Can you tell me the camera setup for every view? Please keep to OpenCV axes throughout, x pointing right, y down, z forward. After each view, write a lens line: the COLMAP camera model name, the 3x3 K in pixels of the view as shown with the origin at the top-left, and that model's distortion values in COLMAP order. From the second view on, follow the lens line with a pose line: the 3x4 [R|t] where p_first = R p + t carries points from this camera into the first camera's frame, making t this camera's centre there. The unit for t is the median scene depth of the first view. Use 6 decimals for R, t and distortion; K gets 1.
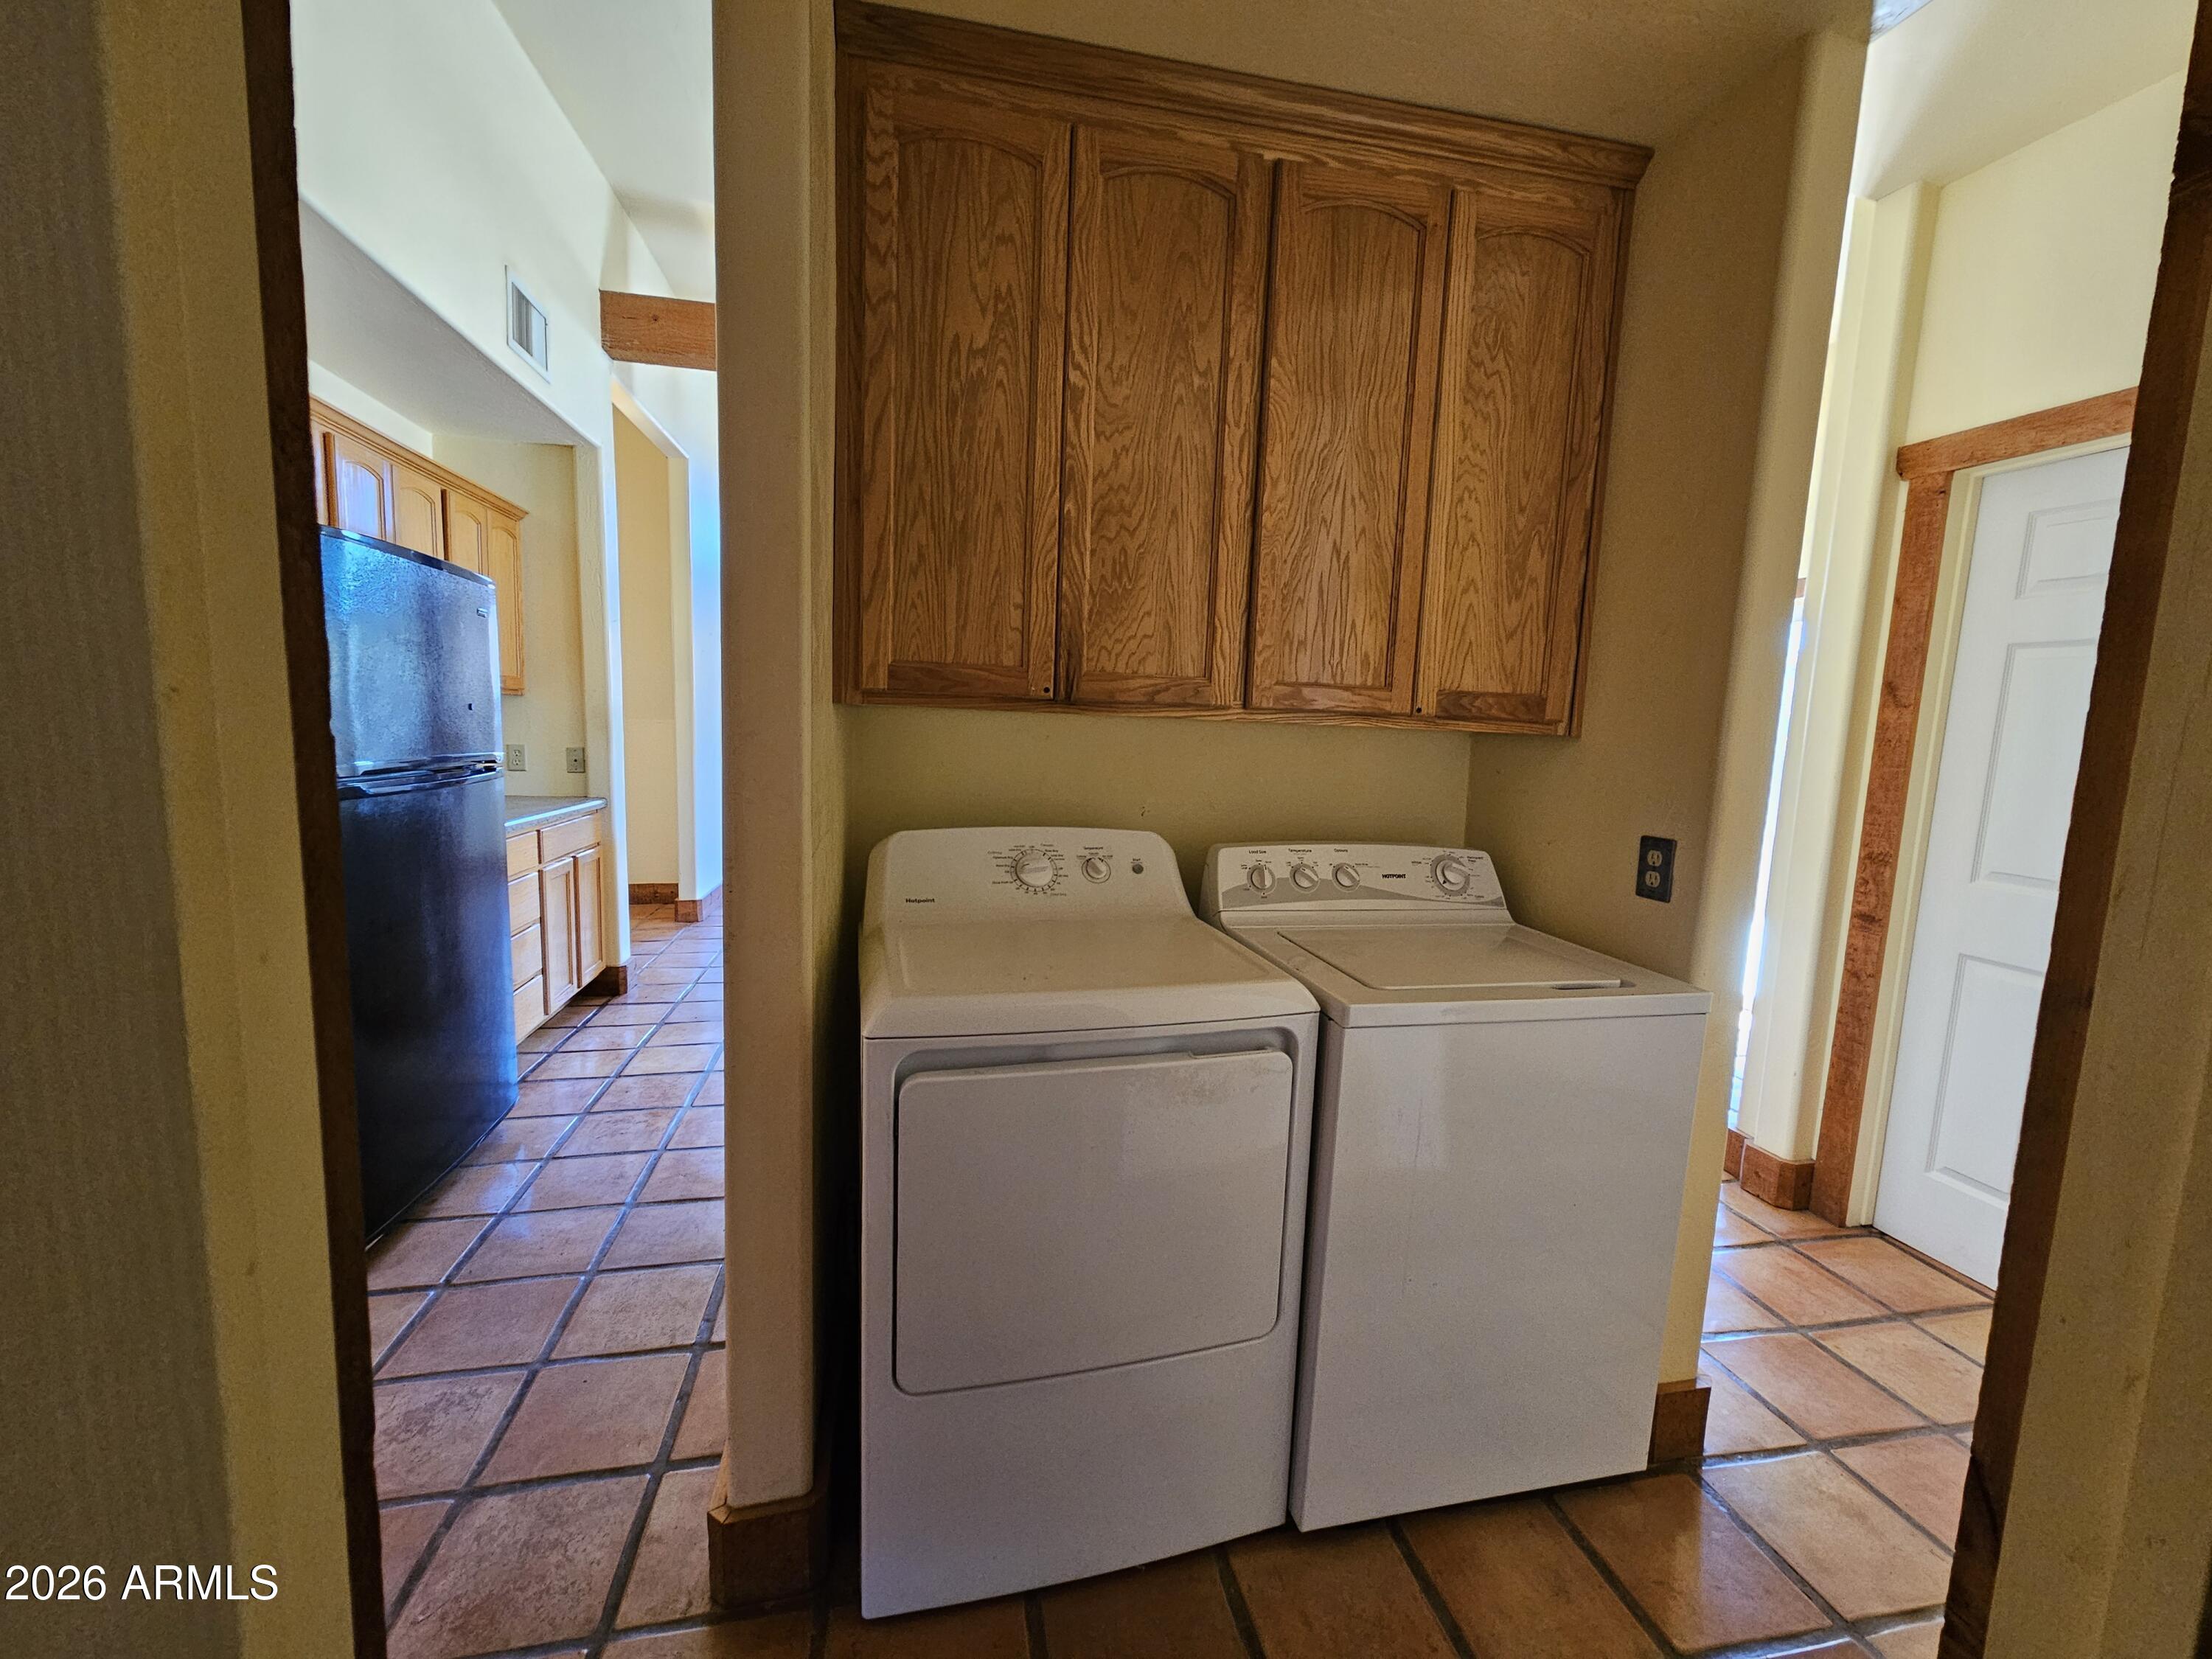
lens RADIAL K [[916.6, 0, 1107.1], [0, 916.6, 820.8], [0, 0, 1]] dist [-0.004322, -0.000380]
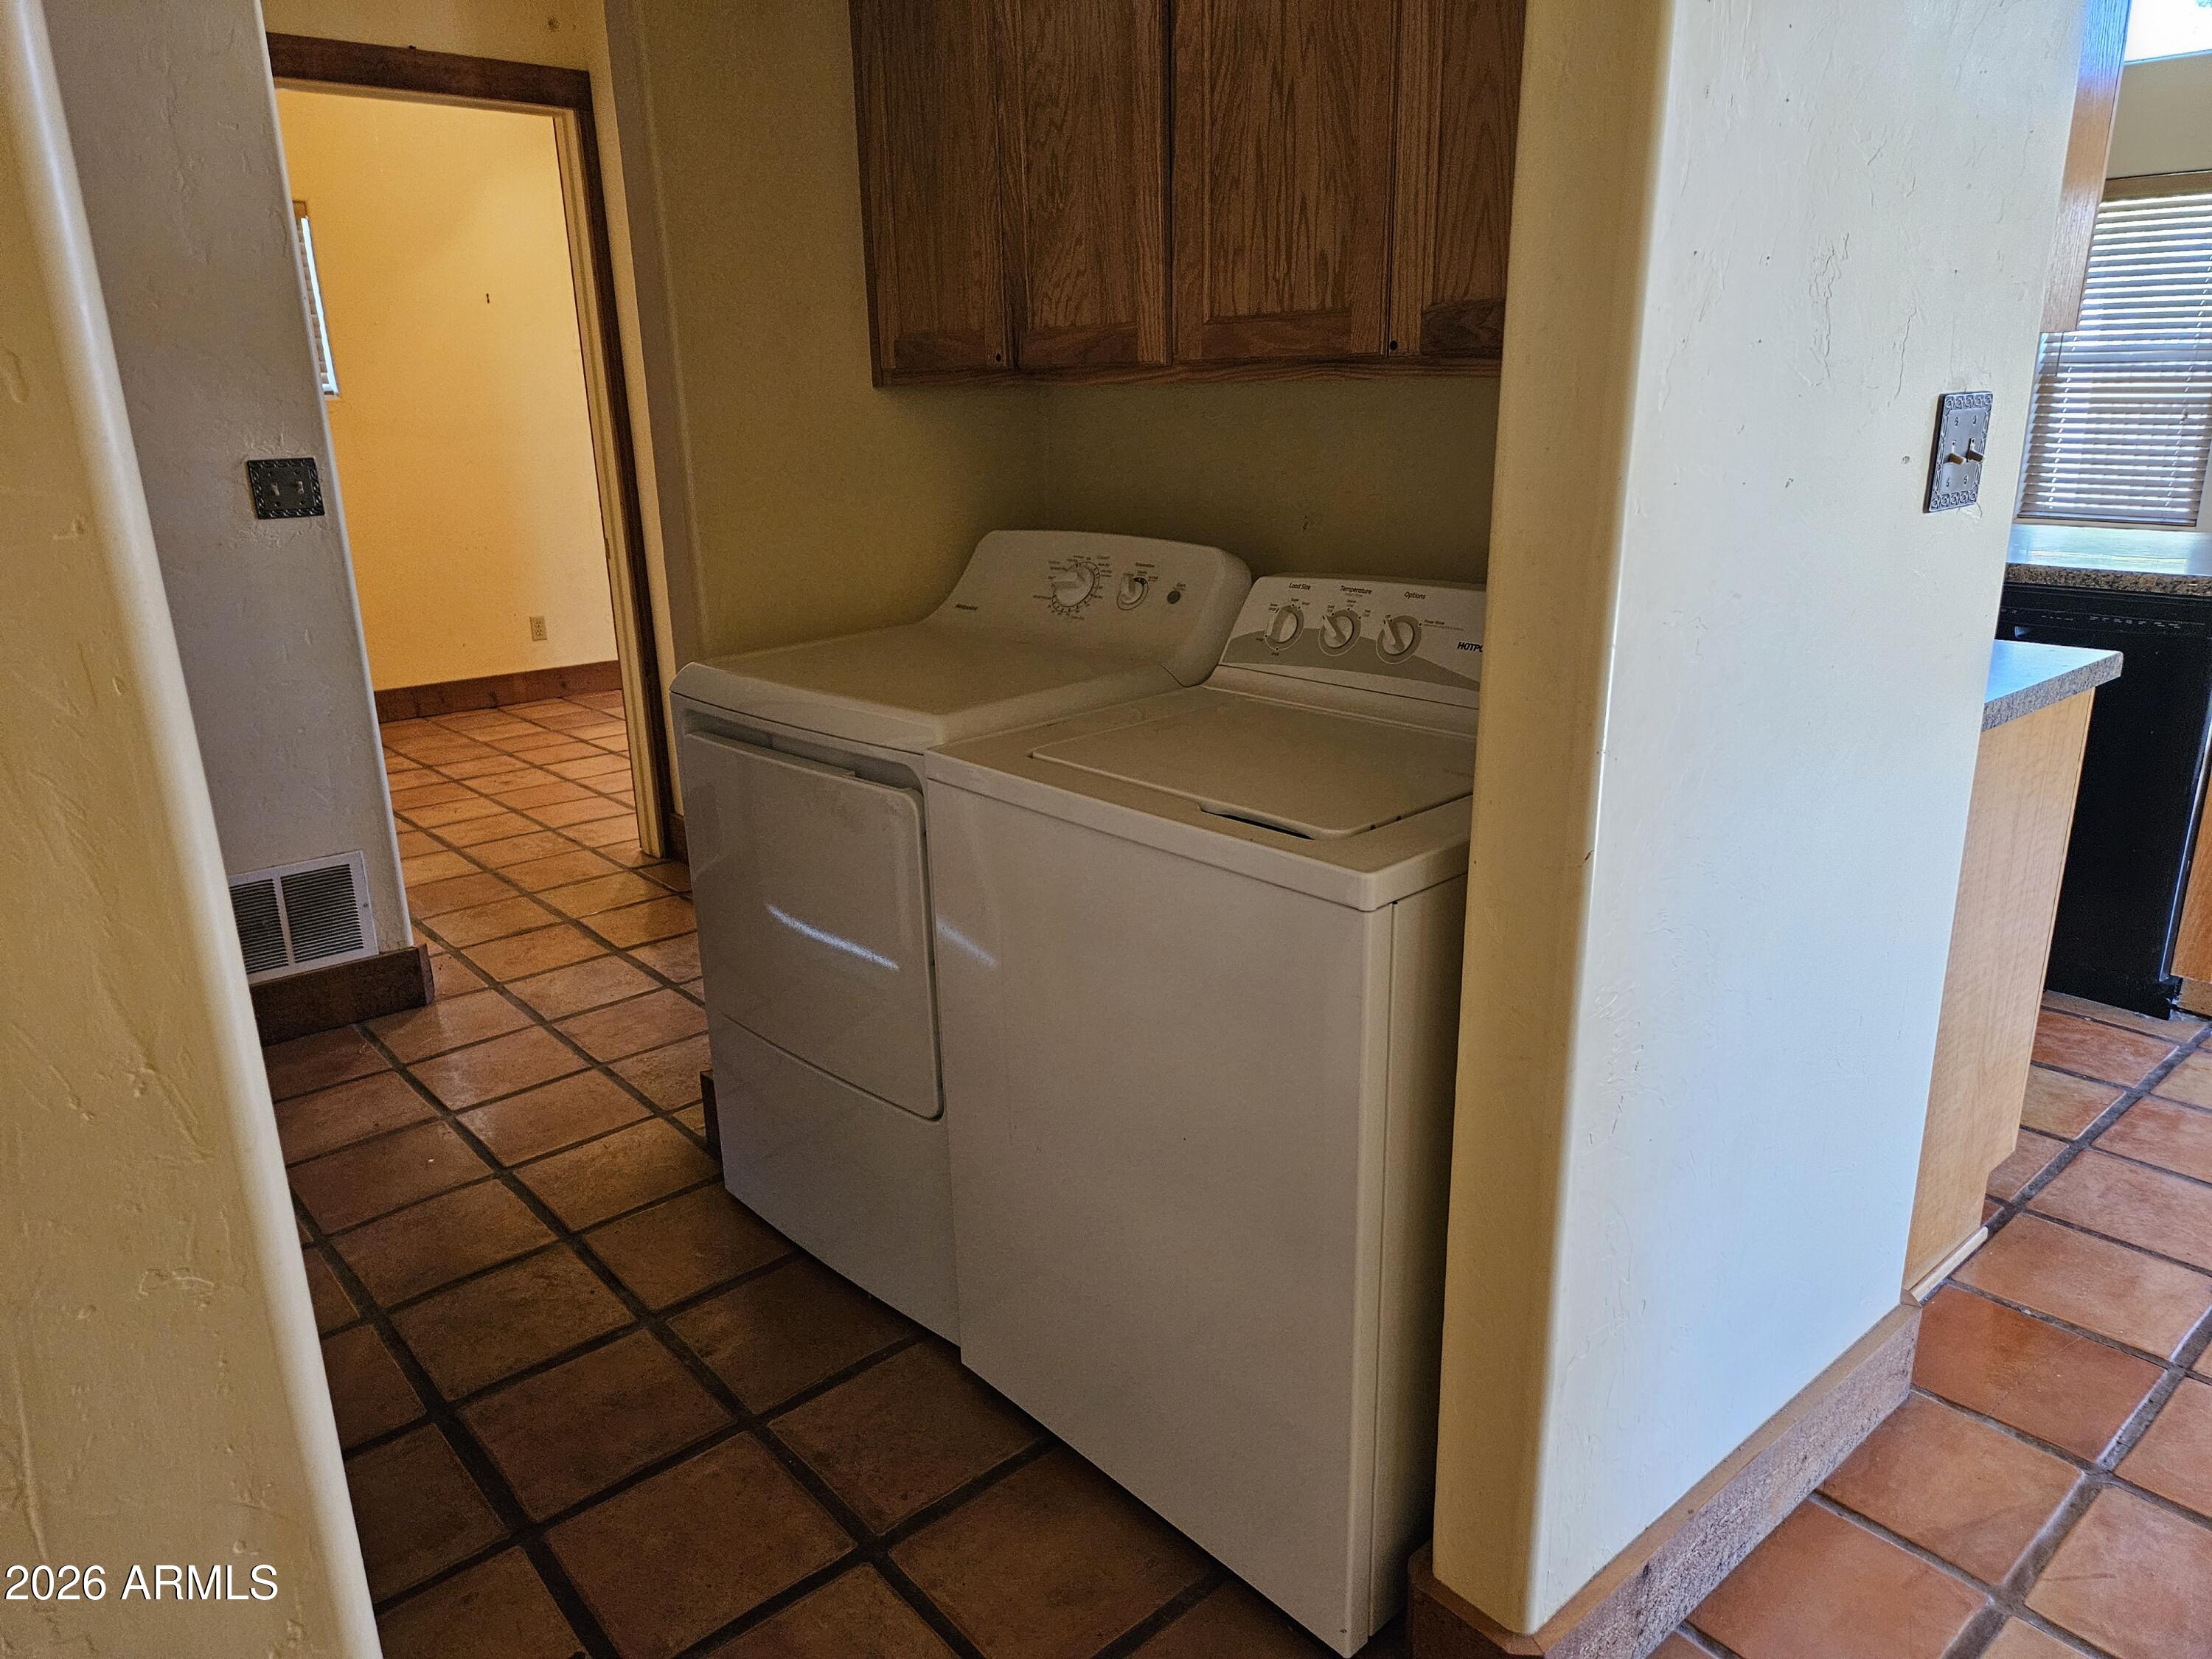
lens RADIAL K [[1471.4, 0, 1103.2], [0, 1471.4, 837.5], [0, 0, 1]] dist [0.072068, -0.054570]
pose [[0.475089, 0.211966, -0.854027, 1.194243], [-0.055776, 0.975856, 0.211175, -0.007349], [0.878168, -0.052692, 0.475441, 0.414009]]
